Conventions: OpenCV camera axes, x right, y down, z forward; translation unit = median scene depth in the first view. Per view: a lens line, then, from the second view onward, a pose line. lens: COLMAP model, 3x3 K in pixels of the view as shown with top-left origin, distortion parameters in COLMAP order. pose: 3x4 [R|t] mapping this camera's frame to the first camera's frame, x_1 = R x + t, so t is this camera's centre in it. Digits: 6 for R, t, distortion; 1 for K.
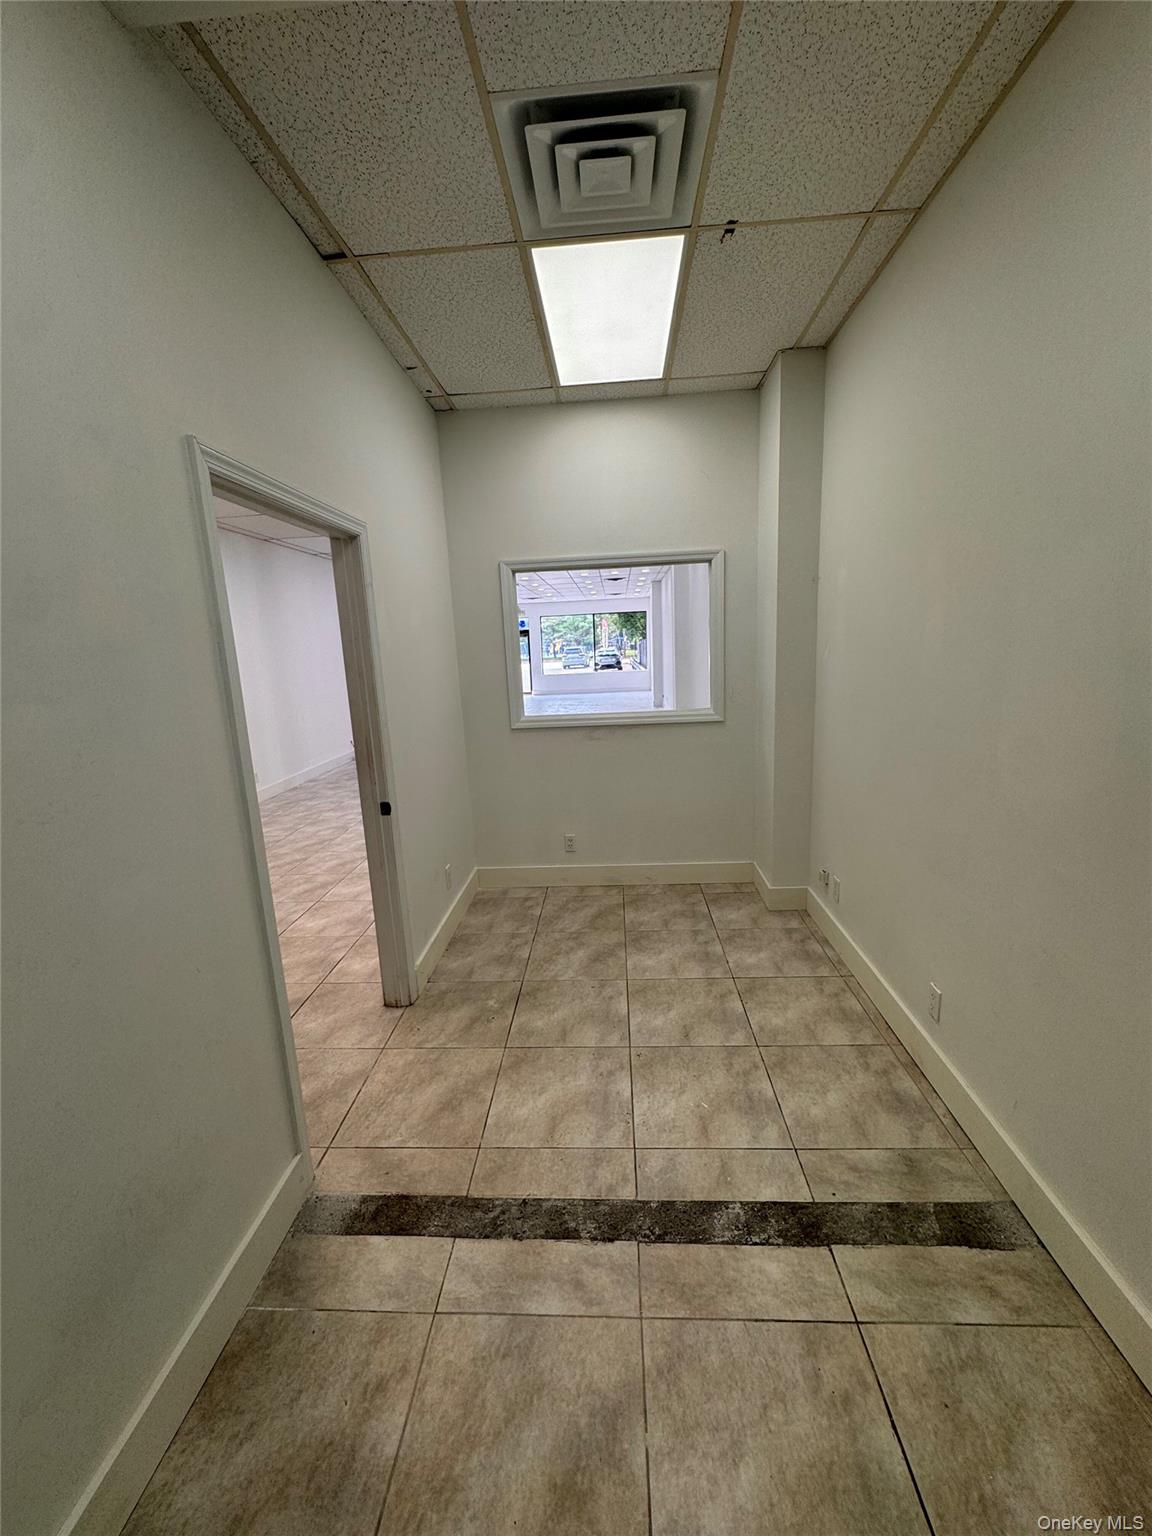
lens RADIAL K [[615.8, 0, 580.3], [0, 615.8, 766.4], [0, 0, 1]] dist [-0.007724, 0.001352]
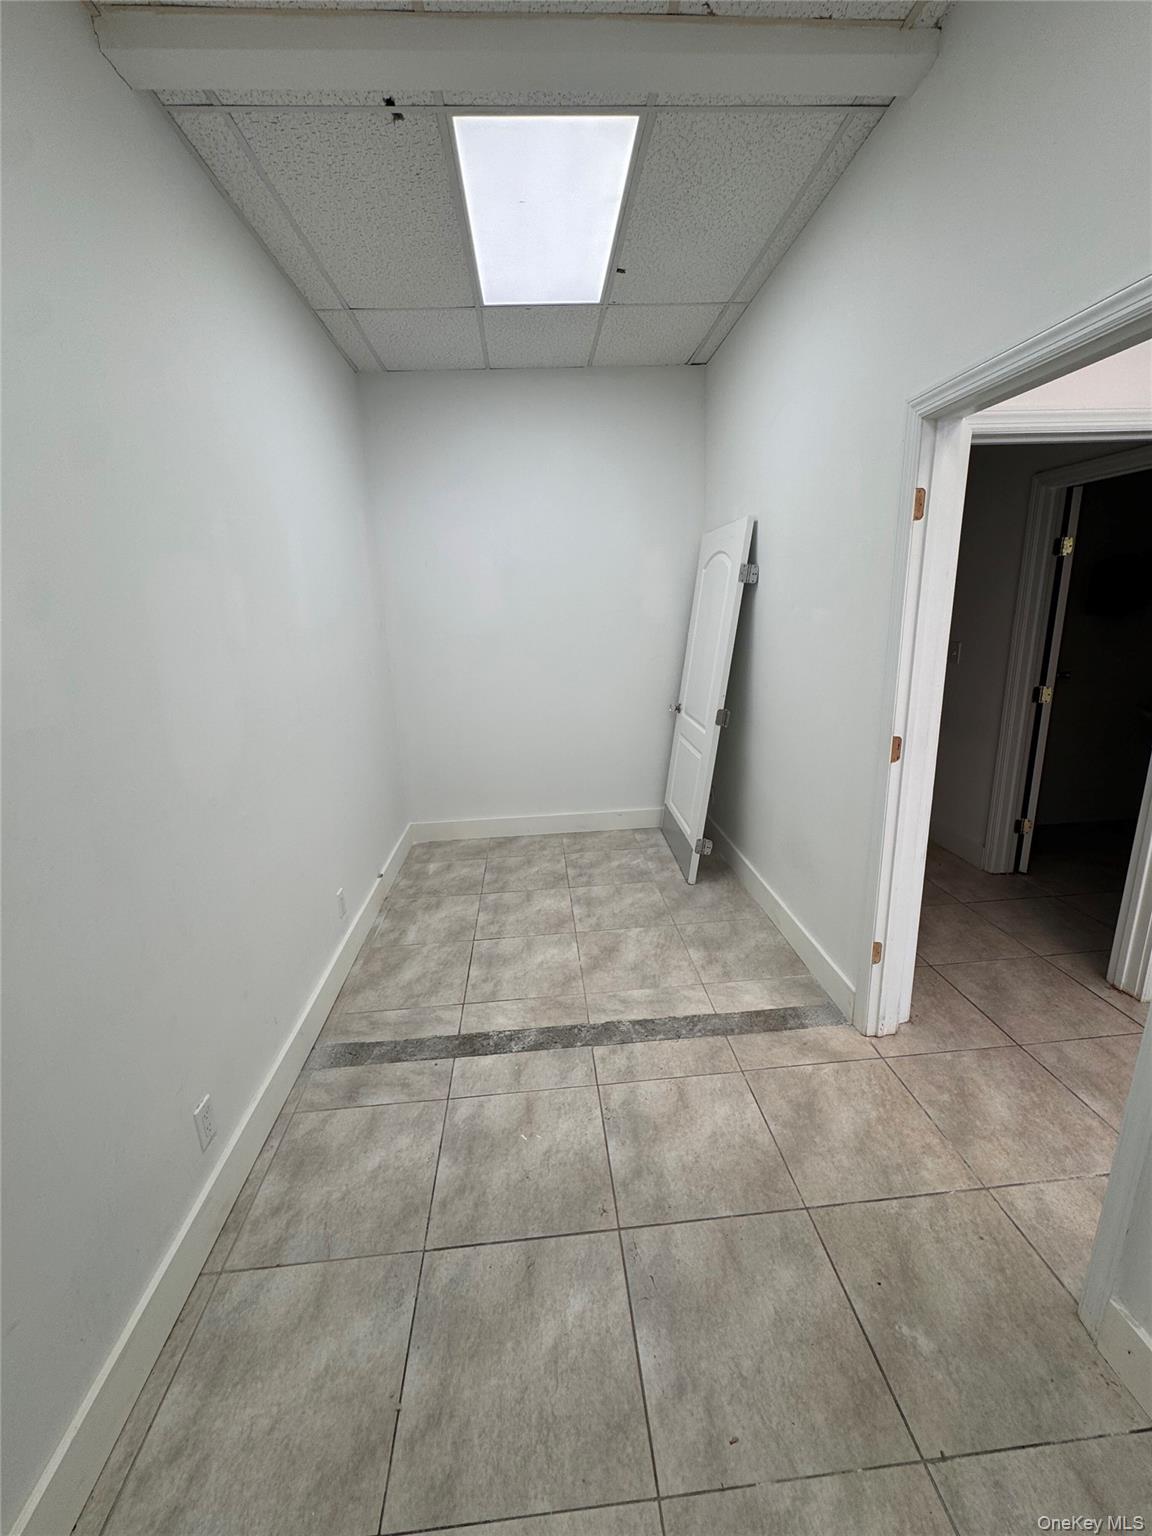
lens RADIAL K [[615.8, 0, 578.7], [0, 615.8, 769.4], [0, 0, 1]] dist [-0.007724, 0.001352]
pose [[-0.987611, 0.117731, -0.103751, 0.173063], [0.059743, 0.893460, 0.445152, -0.354990], [0.145106, 0.433438, -0.889424, 1.771425]]
